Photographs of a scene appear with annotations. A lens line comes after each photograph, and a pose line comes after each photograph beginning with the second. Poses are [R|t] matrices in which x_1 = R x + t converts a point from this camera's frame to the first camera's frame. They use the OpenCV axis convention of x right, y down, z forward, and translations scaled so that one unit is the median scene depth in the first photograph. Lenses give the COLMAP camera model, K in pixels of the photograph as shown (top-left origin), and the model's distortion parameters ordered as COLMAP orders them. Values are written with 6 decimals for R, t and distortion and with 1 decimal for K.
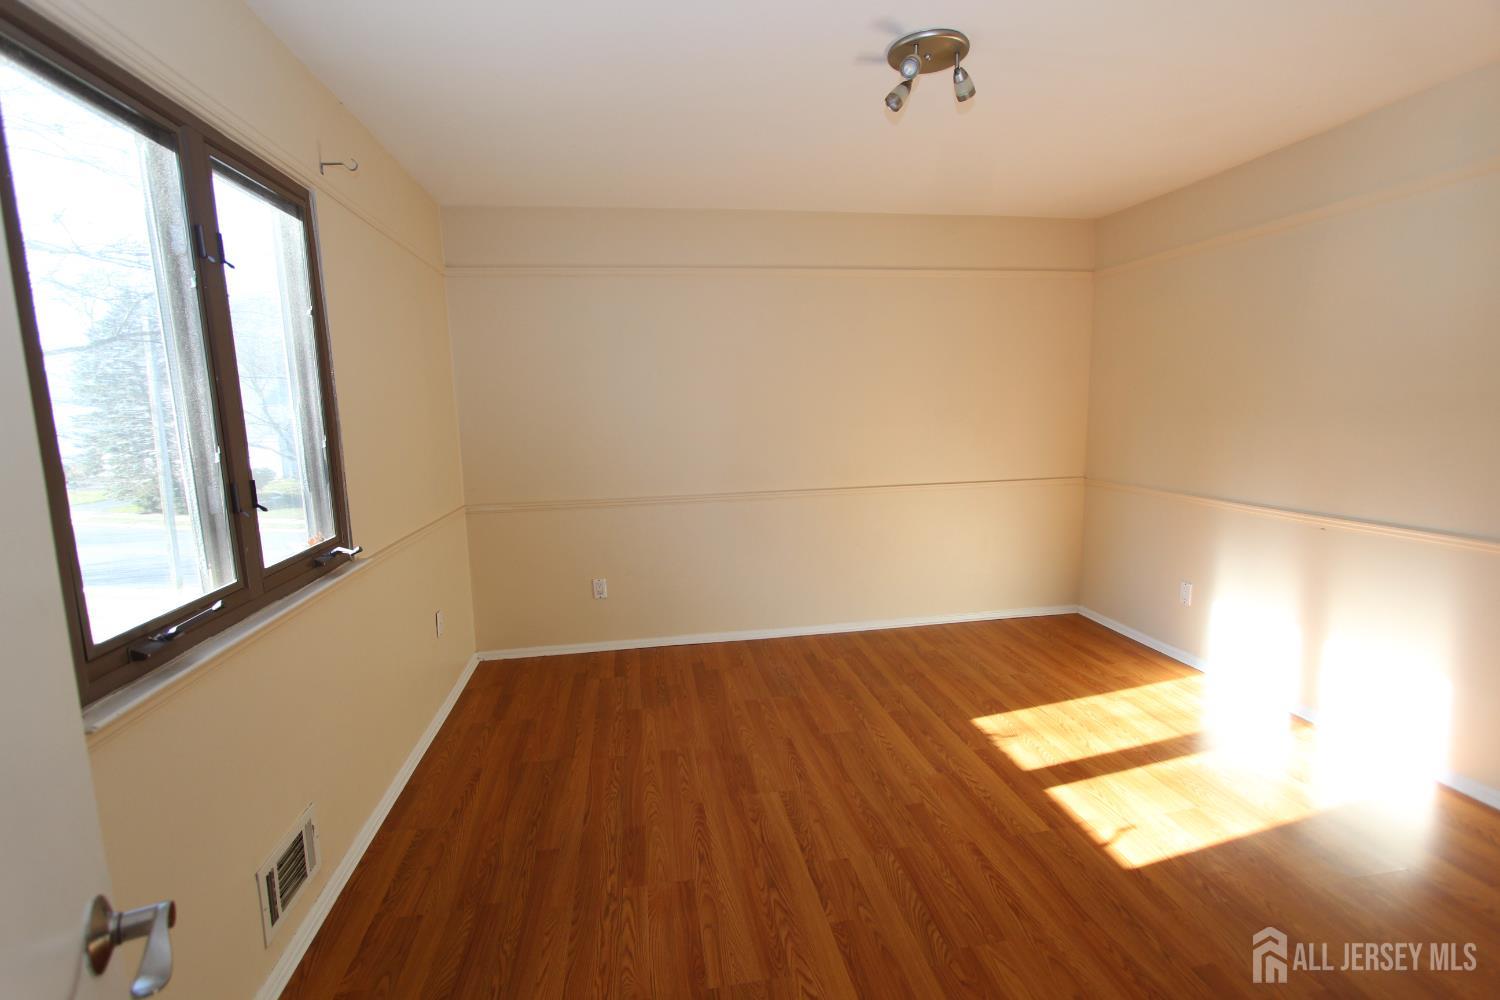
lens RADIAL K [[690.8, 0, 727.5], [0, 690.8, 472.1], [0, 0, 1]] dist [-0.018303, 0.002513]
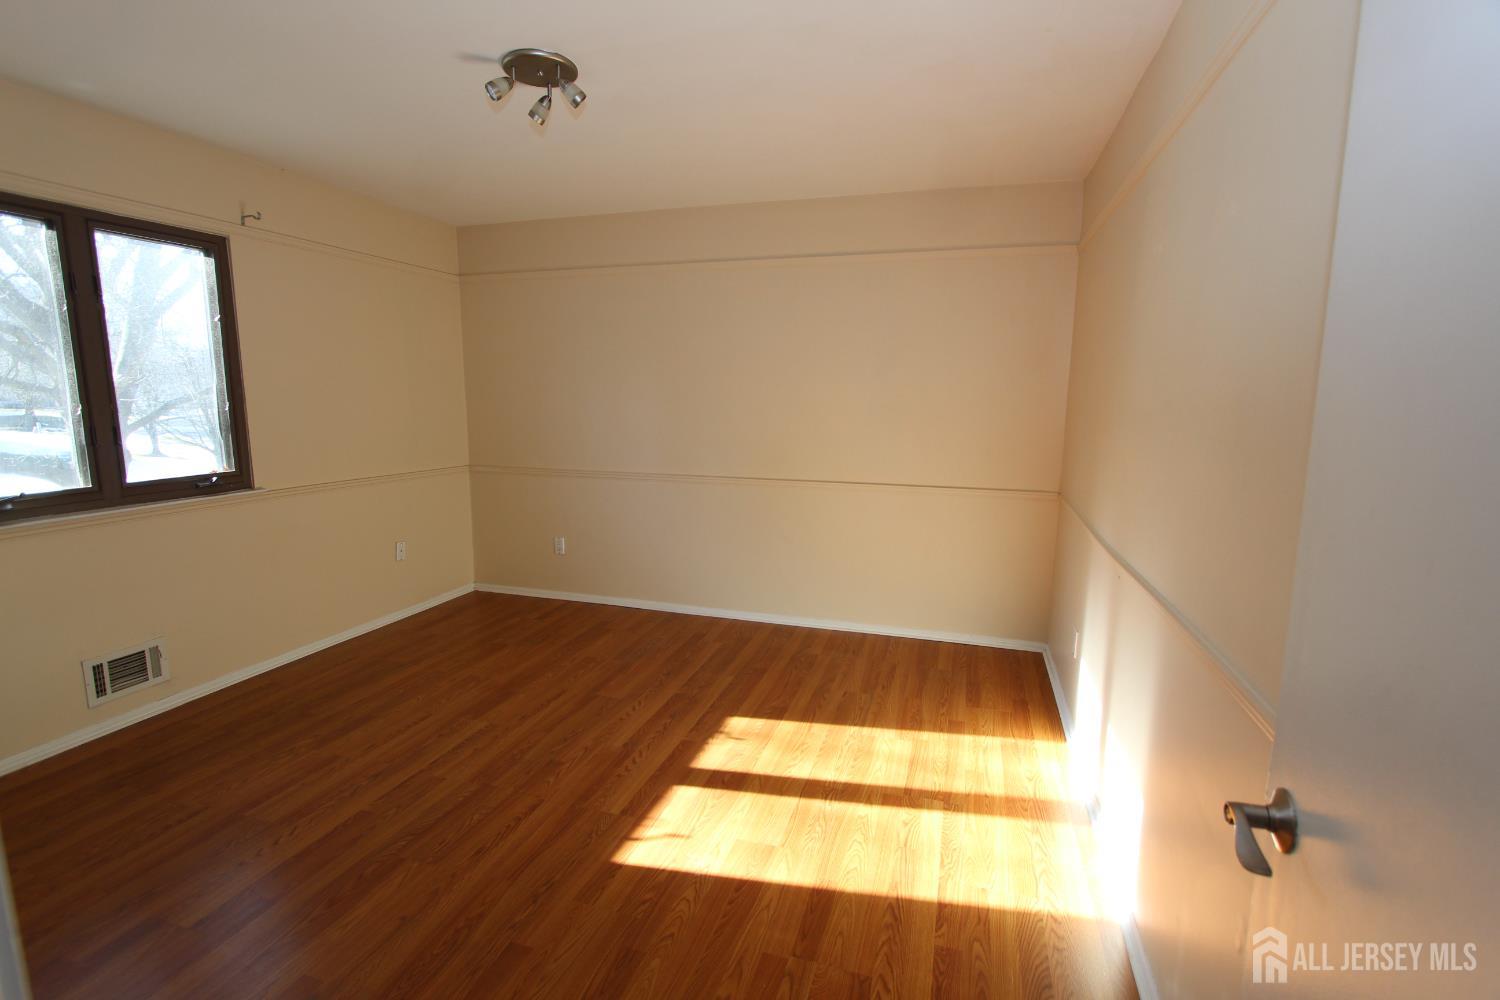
lens RADIAL K [[690.8, 0, 761.8], [0, 690.8, 475.8], [0, 0, 1]] dist [-0.018303, 0.002513]
pose [[0.895319, 0.084698, -0.437299, 0.745639], [-0.073434, 0.996388, 0.042638, -0.029756], [0.439330, -0.006062, 0.898305, 0.119845]]
